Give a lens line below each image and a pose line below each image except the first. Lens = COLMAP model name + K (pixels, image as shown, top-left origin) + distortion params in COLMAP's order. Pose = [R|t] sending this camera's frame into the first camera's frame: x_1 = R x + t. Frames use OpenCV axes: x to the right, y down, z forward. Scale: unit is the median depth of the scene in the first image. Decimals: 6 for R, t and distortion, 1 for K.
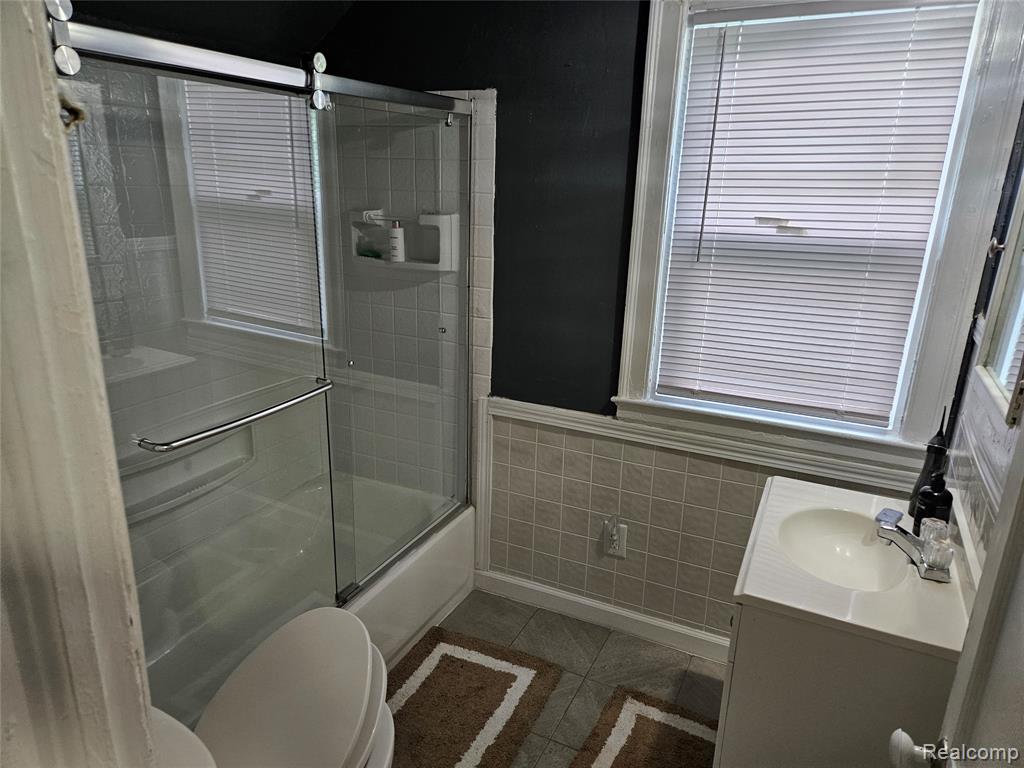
lens RADIAL K [[684.3, 0, 514.0], [0, 684.3, 392.5], [0, 0, 1]] dist [0.060657, -0.044435]
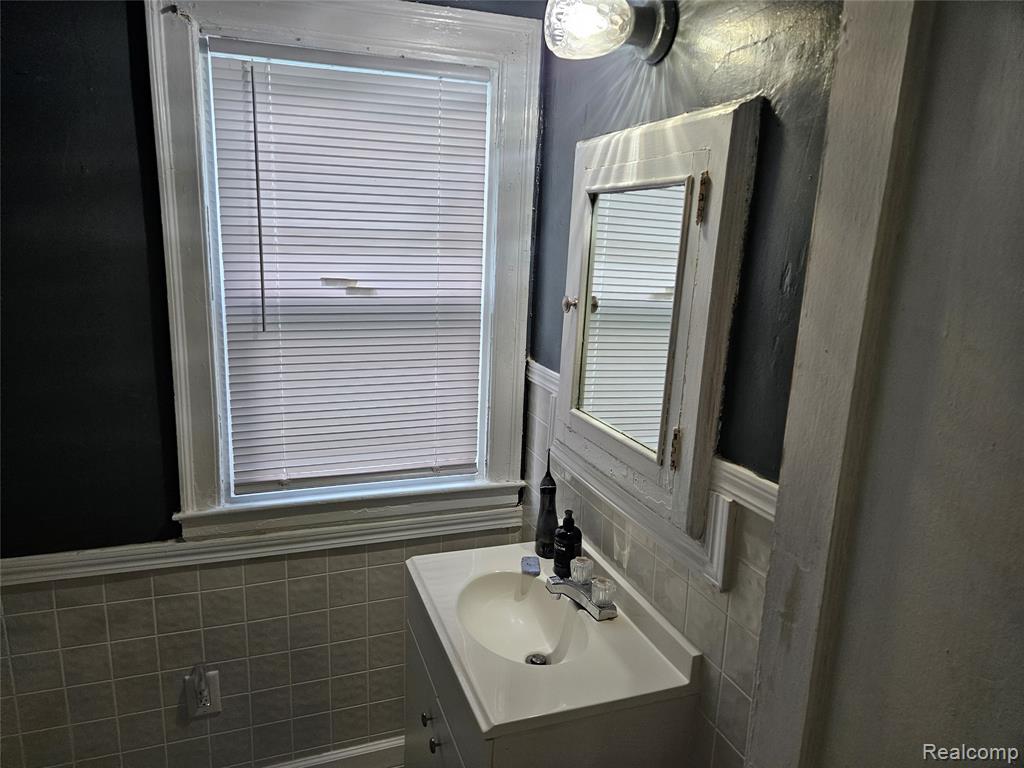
lens RADIAL K [[684.3, 0, 509.4], [0, 684.3, 390.1], [0, 0, 1]] dist [0.060657, -0.044435]
pose [[0.708726, -0.152817, 0.688734, -0.108808], [0.194779, 0.980697, 0.017165, -0.076168], [-0.678062, 0.121985, 0.724811, 0.197772]]
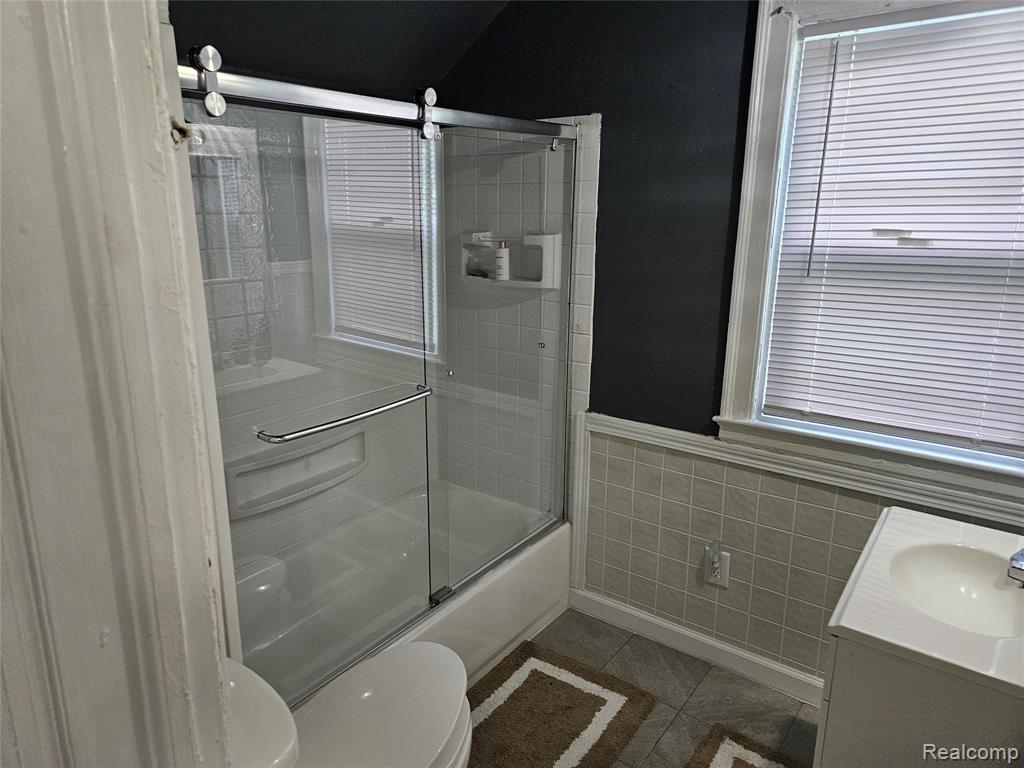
lens RADIAL K [[684.3, 0, 496.1], [0, 684.3, 375.9], [0, 0, 1]] dist [0.060657, -0.044435]
pose [[0.979594, 0.023890, -0.199564, 0.038146], [-0.036073, 0.997686, -0.057637, 0.018181], [0.197725, 0.063659, 0.978188, -0.014980]]
